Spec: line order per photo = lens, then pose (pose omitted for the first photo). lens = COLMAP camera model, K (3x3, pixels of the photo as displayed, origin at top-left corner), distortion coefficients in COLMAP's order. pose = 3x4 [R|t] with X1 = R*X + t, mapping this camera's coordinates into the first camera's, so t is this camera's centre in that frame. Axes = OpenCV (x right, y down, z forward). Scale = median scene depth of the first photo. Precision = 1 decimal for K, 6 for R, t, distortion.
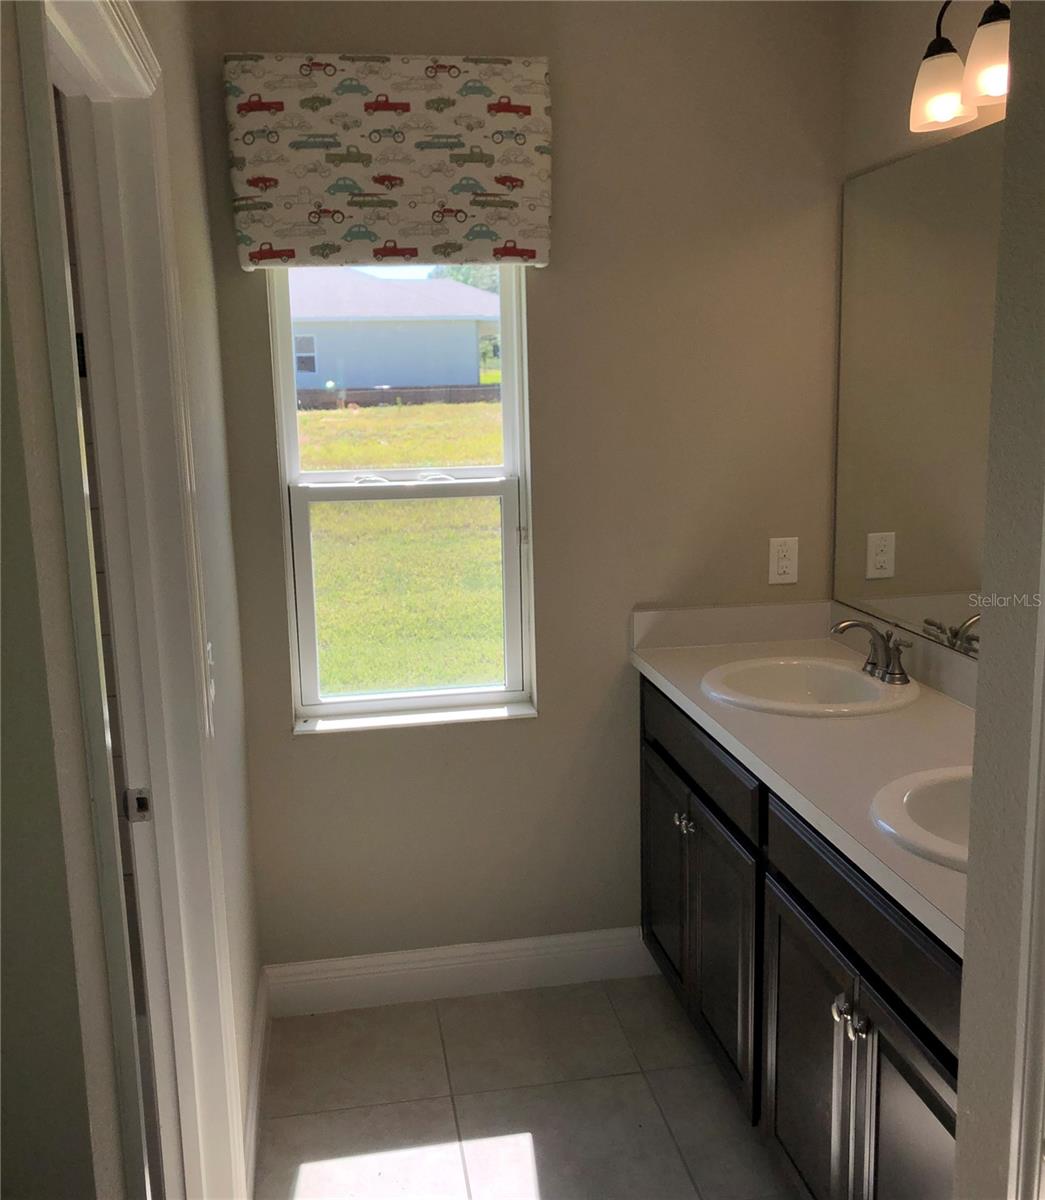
lens RADIAL K [[1173.7, 0, 522.8], [0, 1173.7, 593.8], [0, 0, 1]] dist [0.067536, 0.000000]
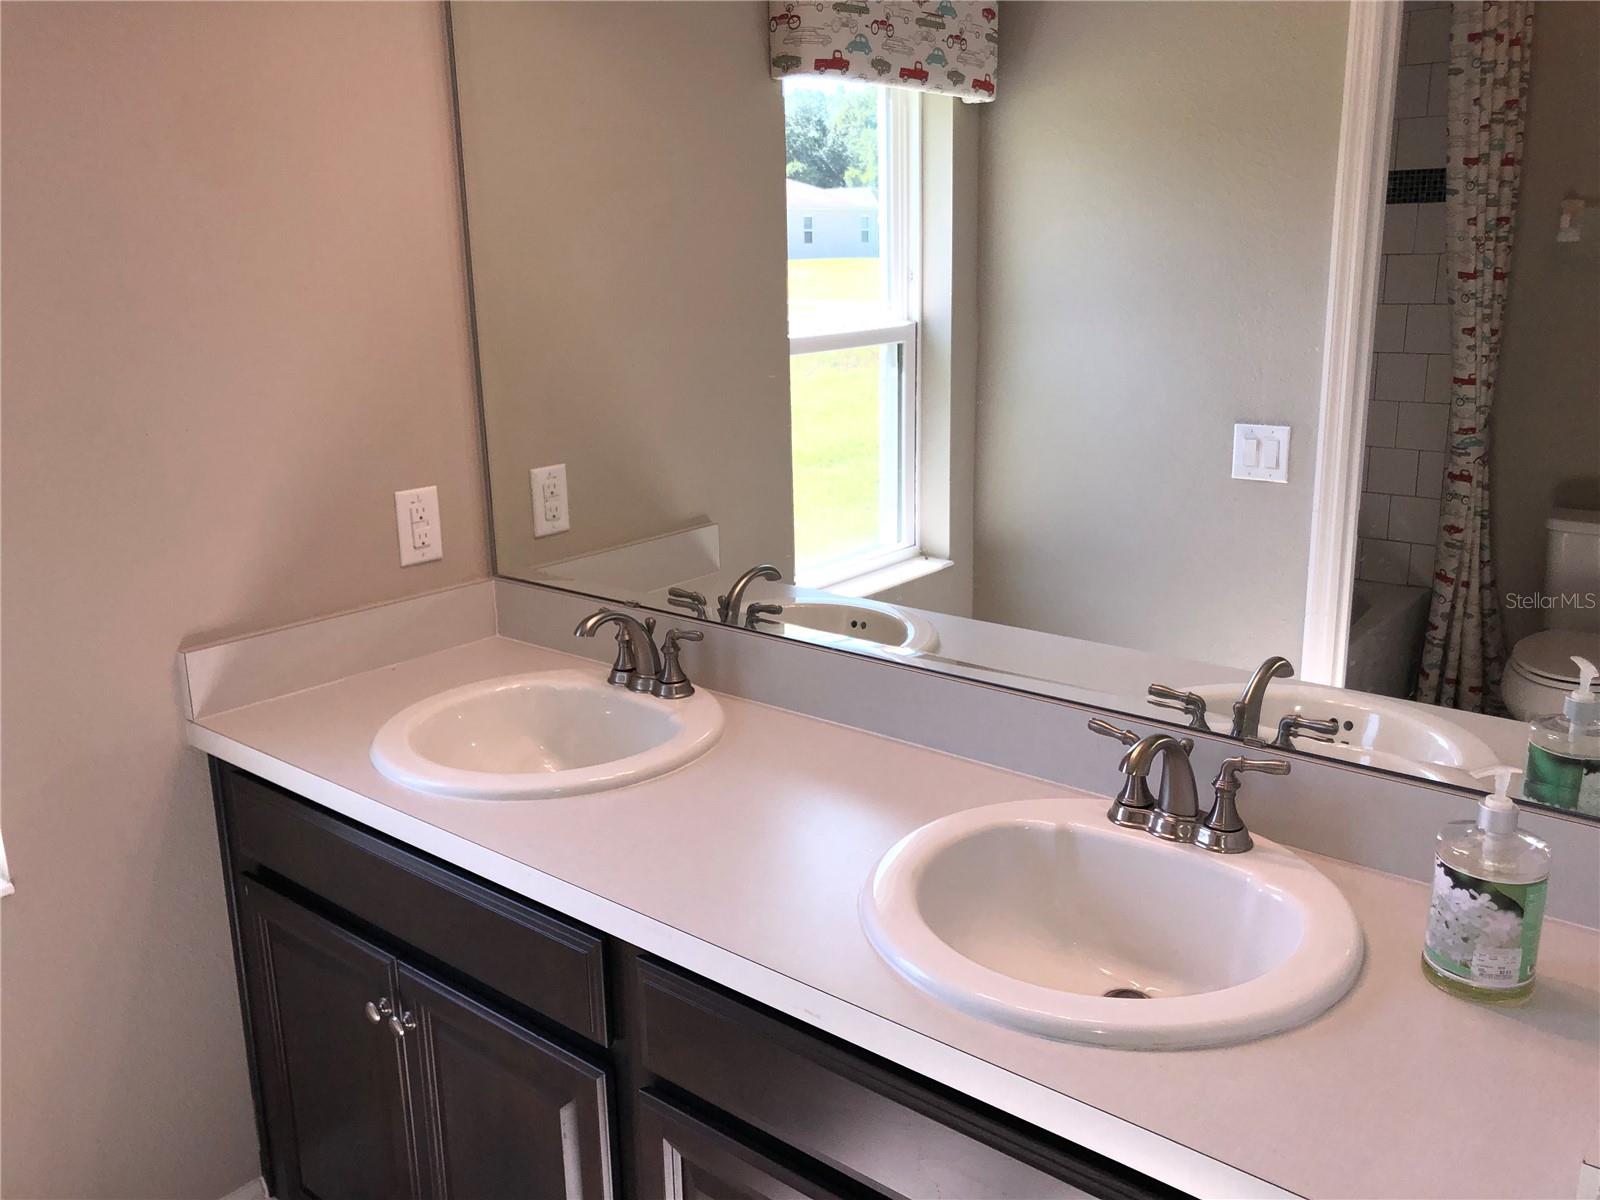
lens RADIAL K [[1327.8, 0, 801.4], [0, 1327.8, 598.7], [0, 0, 1]] dist [0.046255, -0.039879]
pose [[0.767012, -0.161072, 0.621086, -0.073210], [0.121611, 0.986927, 0.105765, -0.043527], [-0.630003, -0.005592, 0.776573, 0.355134]]
